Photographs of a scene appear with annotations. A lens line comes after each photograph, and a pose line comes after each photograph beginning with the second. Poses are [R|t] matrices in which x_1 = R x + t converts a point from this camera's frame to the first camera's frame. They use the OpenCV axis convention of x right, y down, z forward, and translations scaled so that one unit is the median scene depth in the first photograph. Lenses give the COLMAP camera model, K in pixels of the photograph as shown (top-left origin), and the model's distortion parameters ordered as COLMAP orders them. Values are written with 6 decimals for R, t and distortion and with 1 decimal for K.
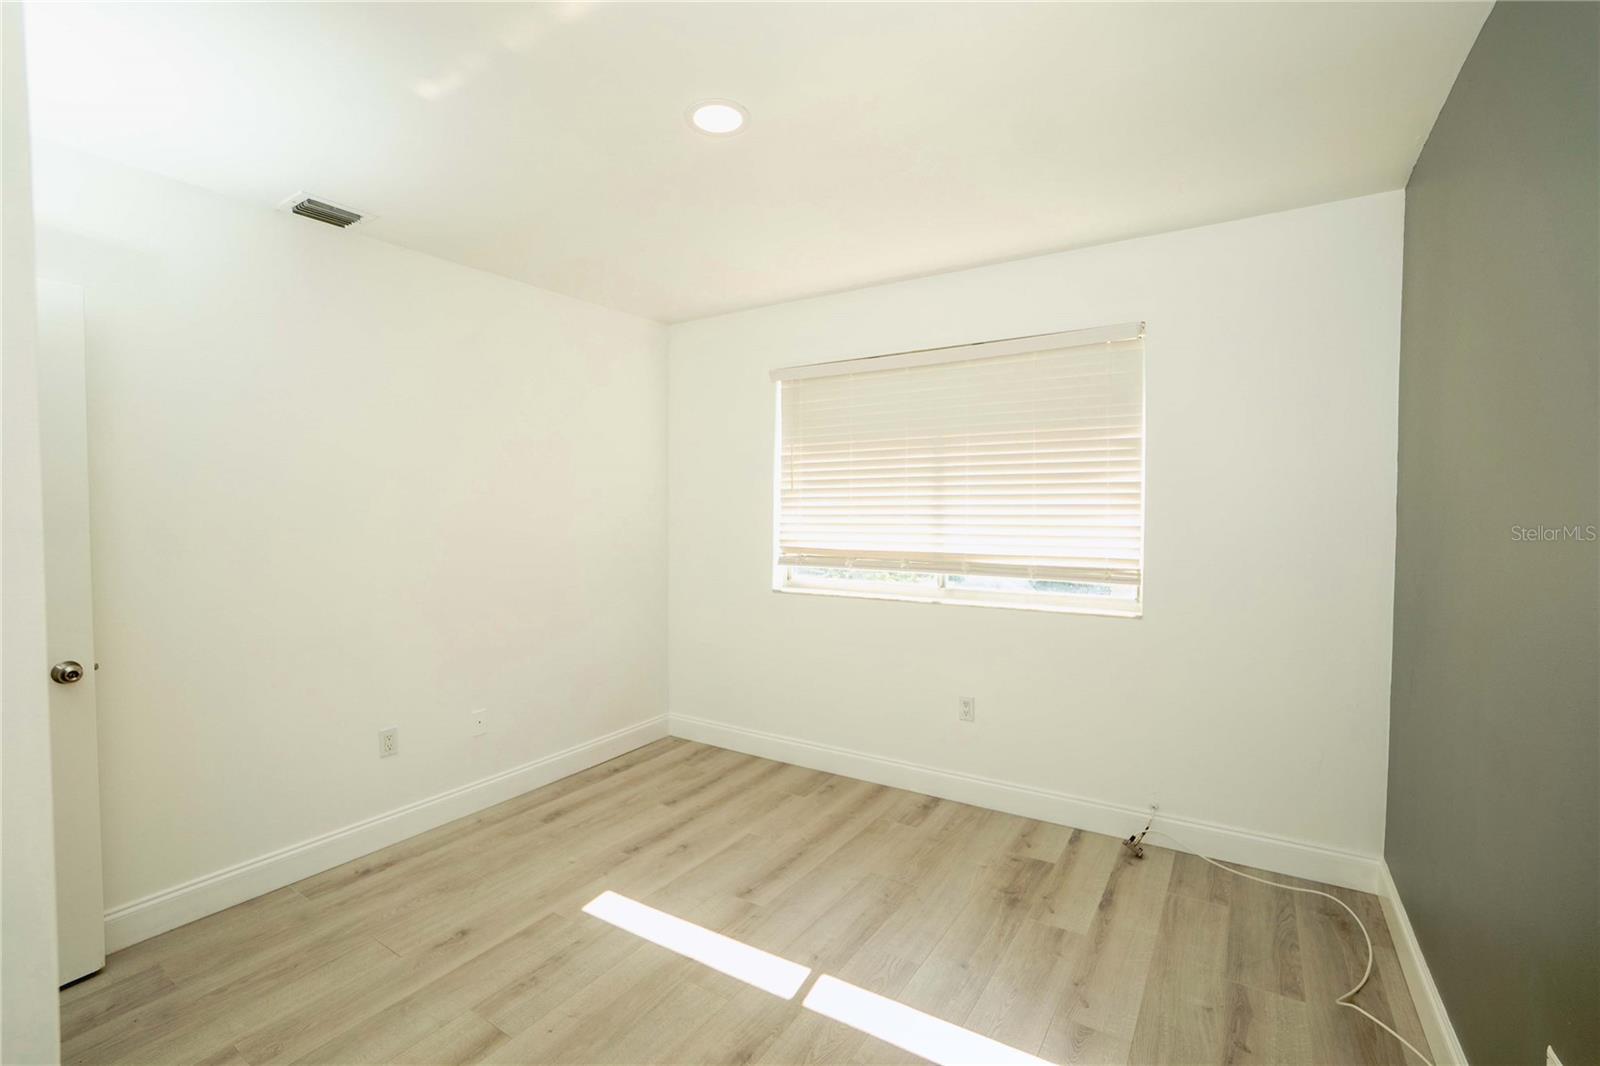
lens RADIAL K [[707.6, 0, 793.0], [0, 707.6, 528.3], [0, 0, 1]] dist [-0.066656, 0.024937]
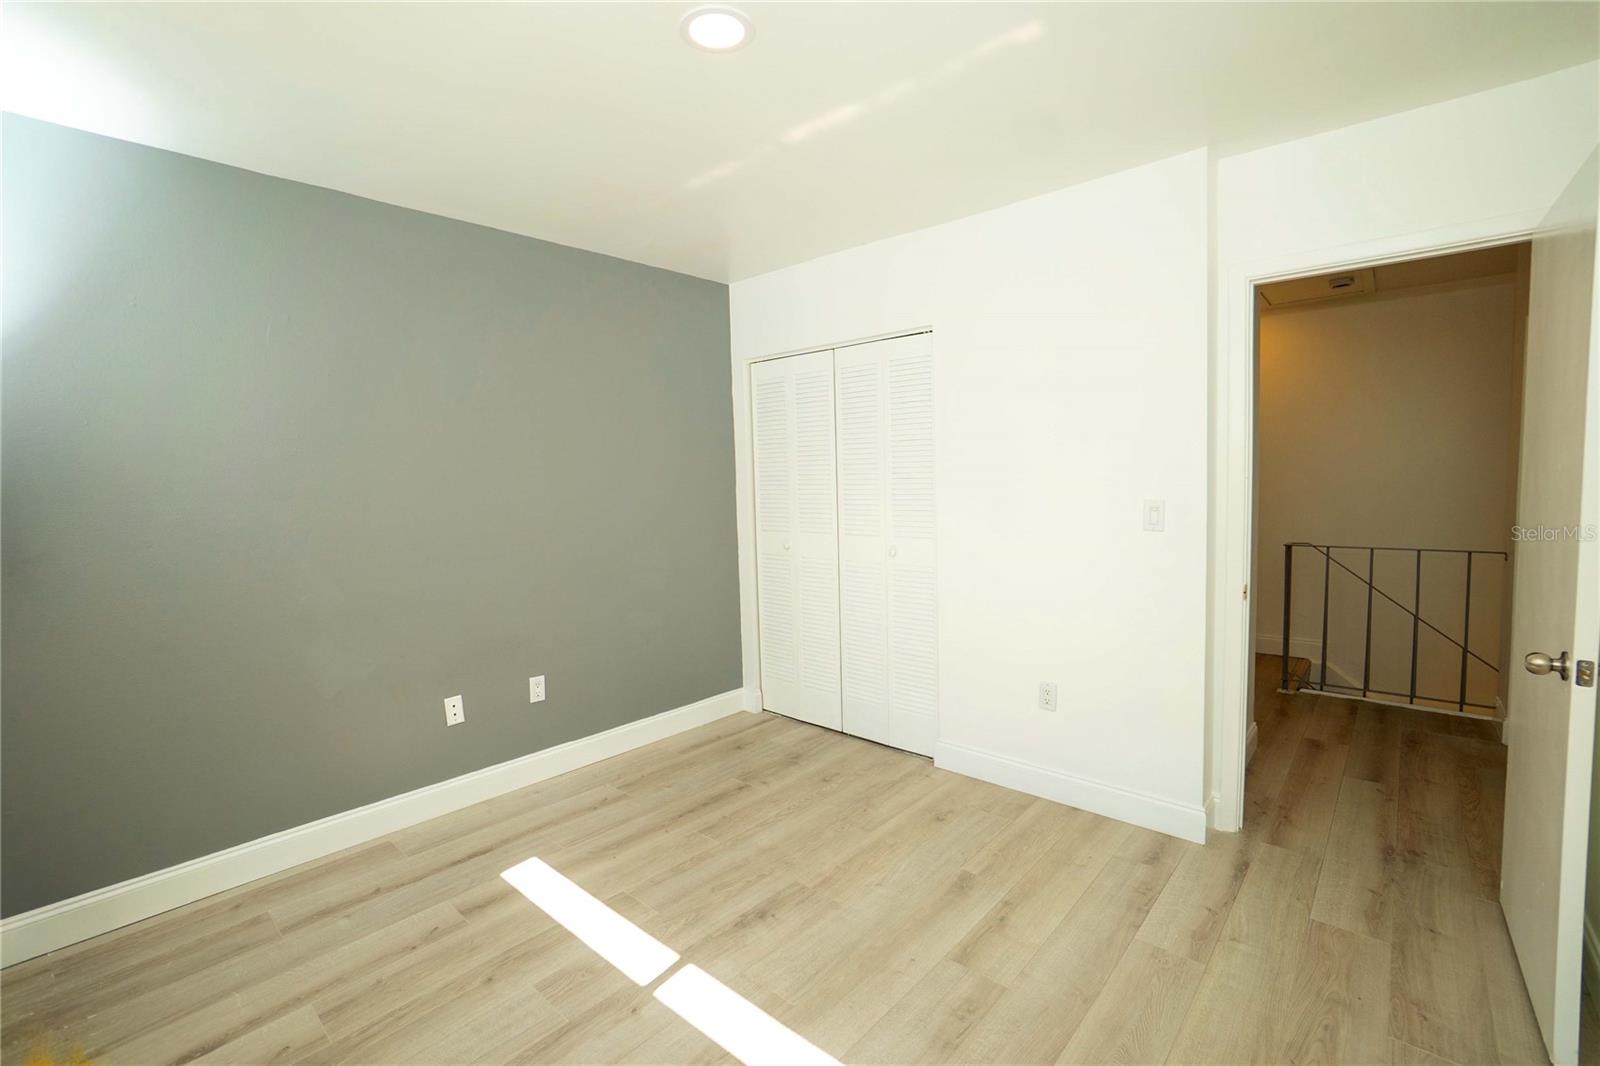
lens RADIAL K [[707.6, 0, 793.0], [0, 707.6, 528.3], [0, 0, 1]] dist [-0.066656, 0.024937]
pose [[-0.987634, 0.013057, 0.156235, -0.212895], [0.029384, 0.994283, 0.102656, -0.033946], [-0.154002, 0.105977, -0.982371, 1.238418]]
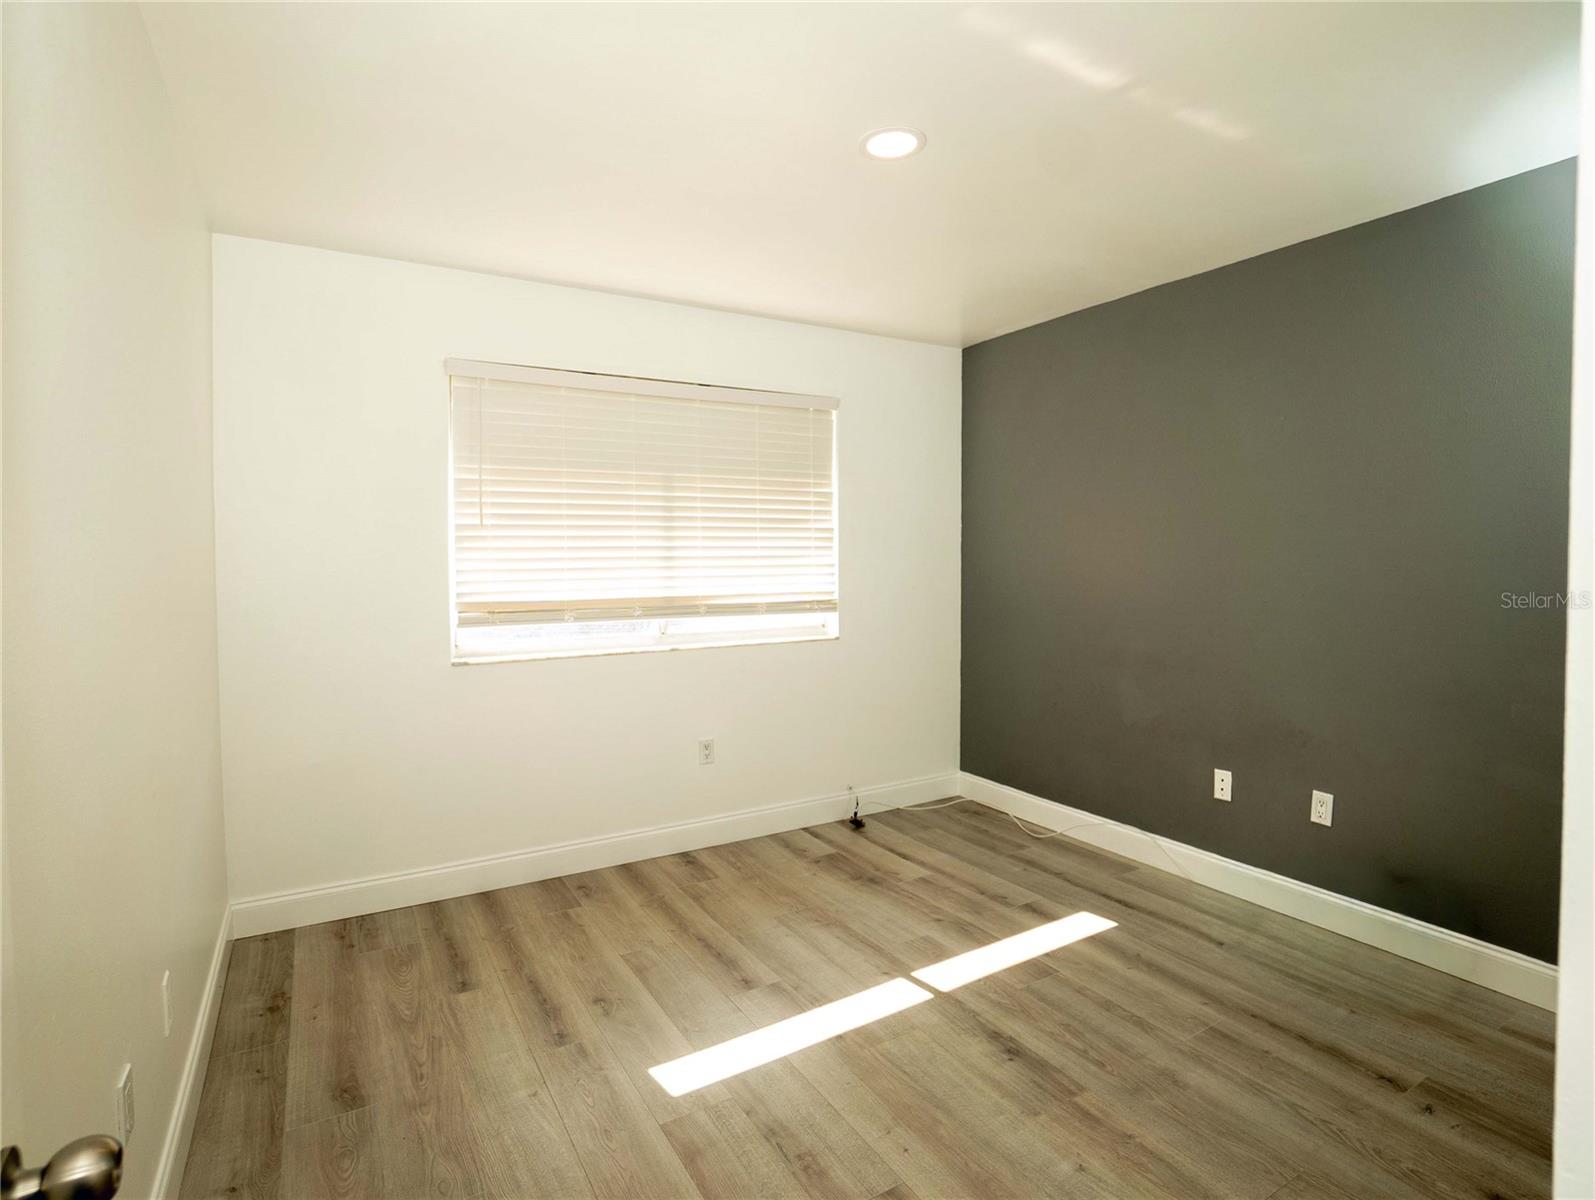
lens RADIAL K [[817.1, 0, 800.2], [0, 817.1, 586.2], [0, 0, 1]] dist [-0.069436, 0.031134]
pose [[0.433675, -0.036100, 0.900346, -0.789825], [0.030501, 0.999213, 0.025373, -0.002378], [-0.900553, 0.016458, 0.434434, 0.410433]]
